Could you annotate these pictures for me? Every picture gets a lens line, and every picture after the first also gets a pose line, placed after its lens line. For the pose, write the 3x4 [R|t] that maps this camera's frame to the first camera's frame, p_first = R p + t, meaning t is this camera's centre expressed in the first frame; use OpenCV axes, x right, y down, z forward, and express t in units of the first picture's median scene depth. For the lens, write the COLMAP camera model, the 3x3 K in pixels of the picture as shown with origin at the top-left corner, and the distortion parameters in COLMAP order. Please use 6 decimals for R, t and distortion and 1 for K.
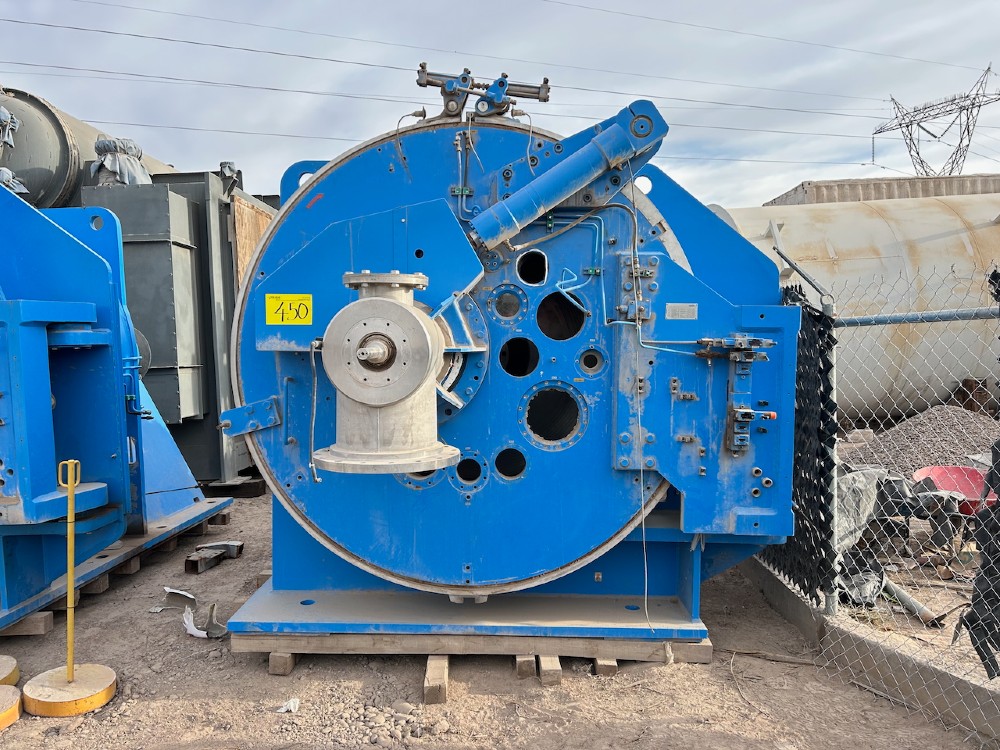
lens RADIAL K [[752.4, 0, 500.0], [0, 752.4, 375.0], [0, 0, 1]] dist [0.055273, -0.010199]
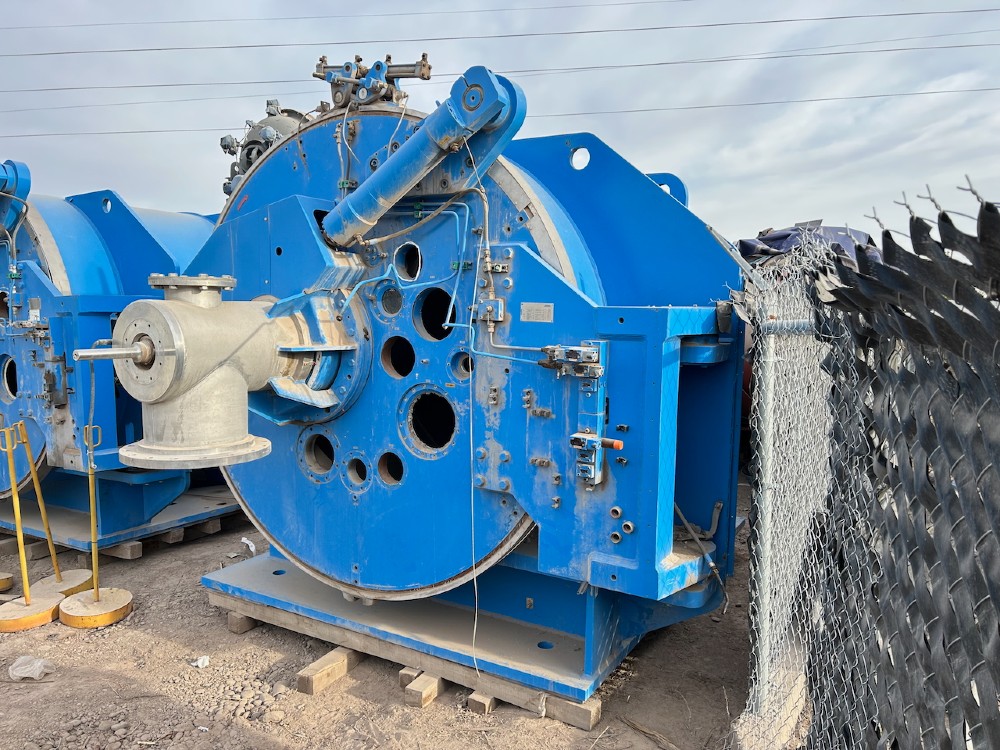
lens RADIAL K [[752.4, 0, 500.0], [0, 752.4, 375.0], [0, 0, 1]] dist [0.055273, -0.010199]
pose [[0.873809, 0.053697, -0.483295, 0.603519], [-0.037452, 0.998364, 0.043212, -0.047647], [0.484825, -0.019659, 0.874390, 0.236652]]
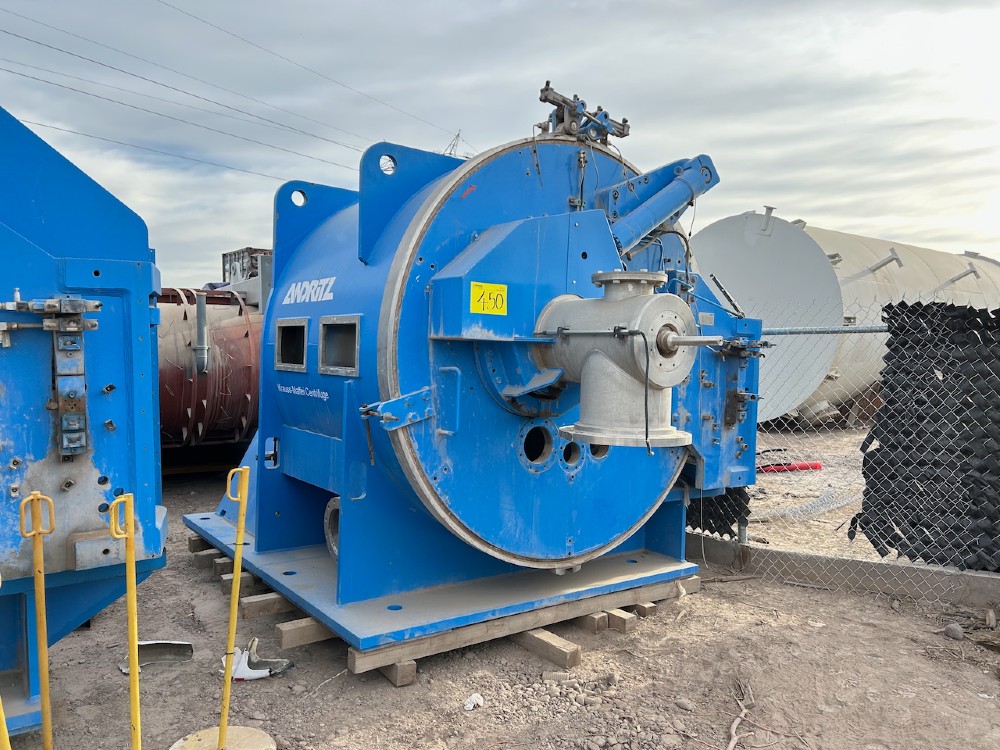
lens RADIAL K [[755.3, 0, 500.0], [0, 755.3, 375.0], [0, 0, 1]] dist [0.098691, -0.003136]
pose [[0.783416, 0.003044, 0.621490, -0.839553], [0.011142, 0.999758, -0.018942, 0.032525], [-0.621397, 0.021764, 0.783193, 0.189259]]
